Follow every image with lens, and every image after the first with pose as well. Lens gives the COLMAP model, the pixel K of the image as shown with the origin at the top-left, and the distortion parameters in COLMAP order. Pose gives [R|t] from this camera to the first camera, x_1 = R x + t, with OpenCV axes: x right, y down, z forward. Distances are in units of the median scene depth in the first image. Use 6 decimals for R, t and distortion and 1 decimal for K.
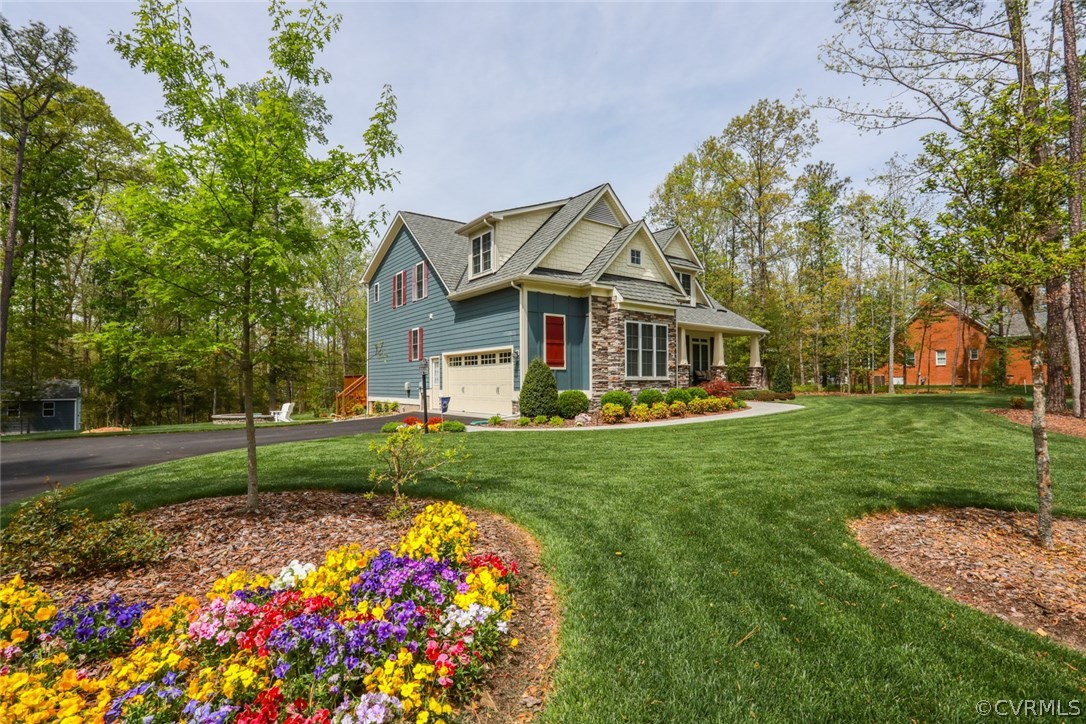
lens RADIAL K [[525.4, 0, 544.8], [0, 525.4, 370.4], [0, 0, 1]] dist [-0.068206, 0.027461]
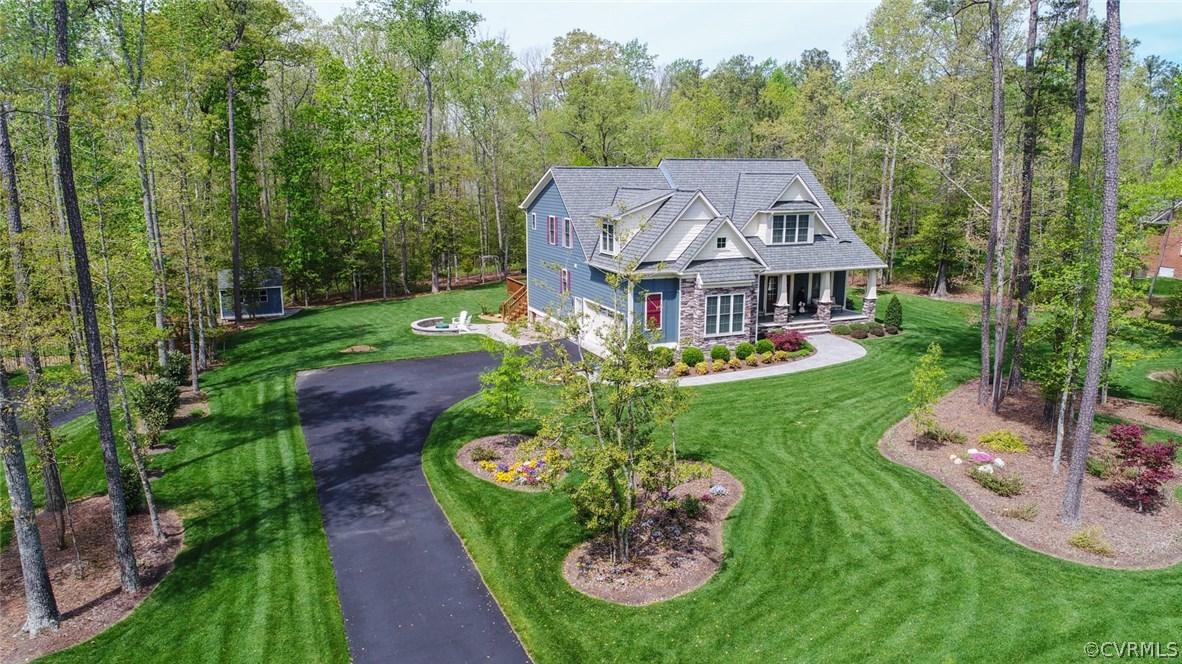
lens RADIAL K [[788.6, 0, 591.0], [0, 788.6, 332.0], [0, 0, 1]] dist [0.005263, 0.000387]
pose [[0.972012, 0.051268, -0.229269, 0.329851], [0.001883, 0.974167, 0.225819, -0.458469], [0.234924, -0.219930, 0.946806, -1.043457]]
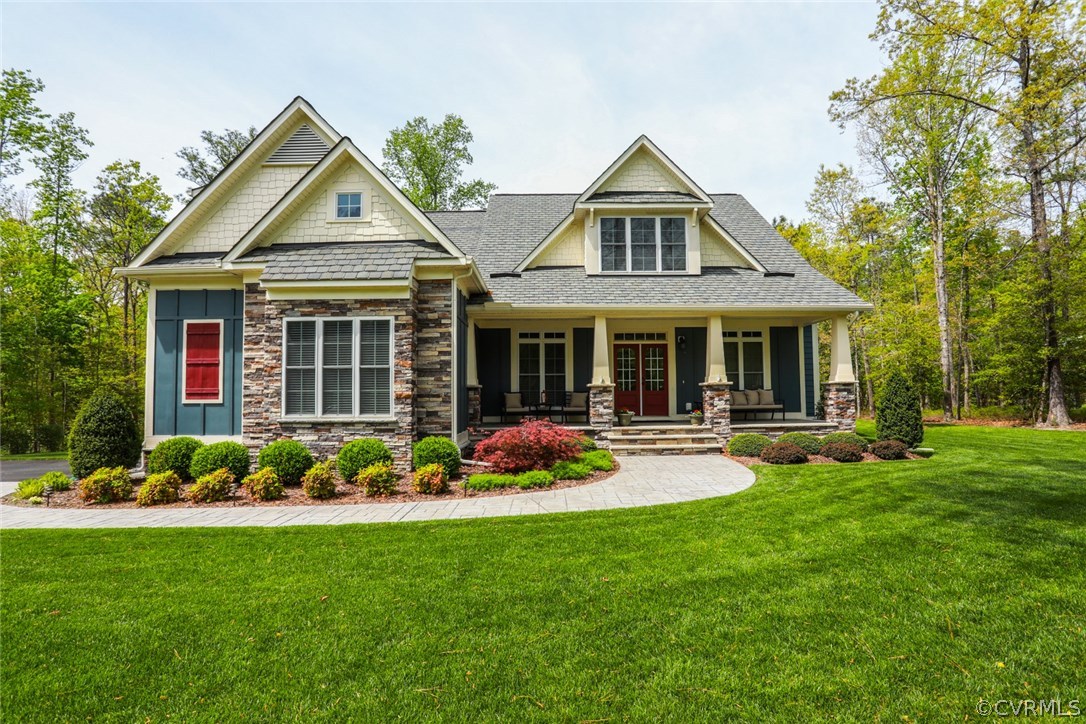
lens RADIAL K [[525.4, 0, 544.8], [0, 525.4, 370.4], [0, 0, 1]] dist [-0.068206, 0.027461]
pose [[0.805563, -0.032469, -0.591620, 0.696080], [0.021420, 0.999441, -0.025685, -0.016111], [0.592123, 0.008019, 0.805807, 0.684605]]
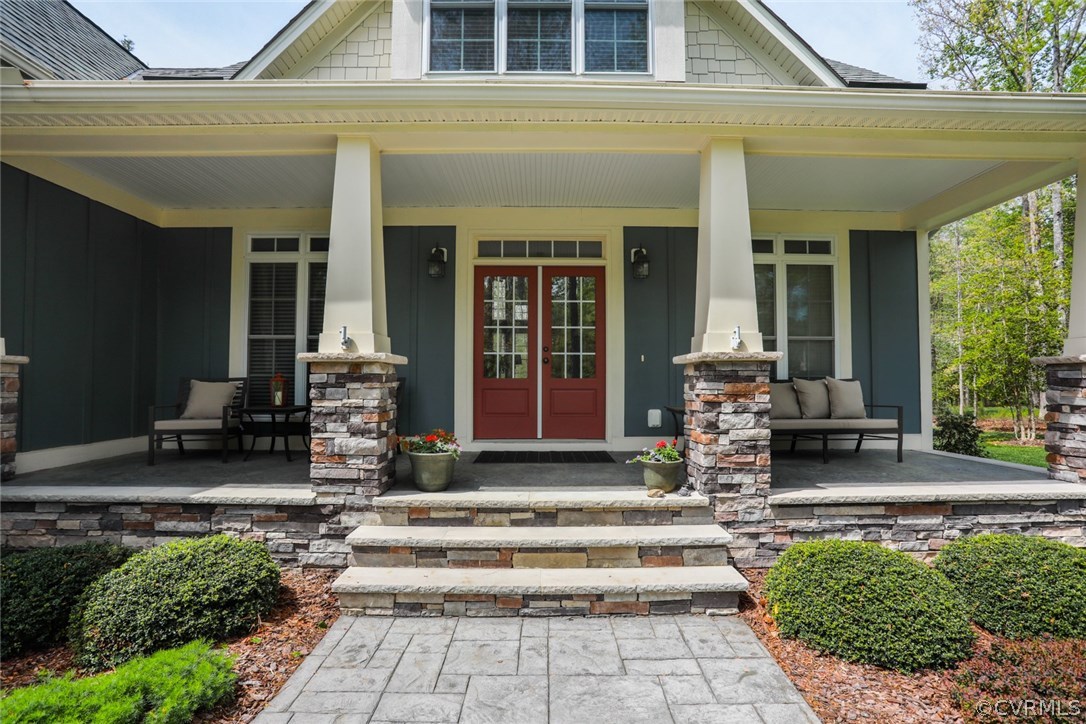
lens RADIAL K [[525.4, 0, 544.8], [0, 525.4, 370.4], [0, 0, 1]] dist [-0.068206, 0.027461]
pose [[0.809186, -0.011570, -0.587439, 0.532080], [0.011252, 0.999928, -0.004195, -0.005930], [0.587445, -0.003215, 0.809257, 1.166664]]
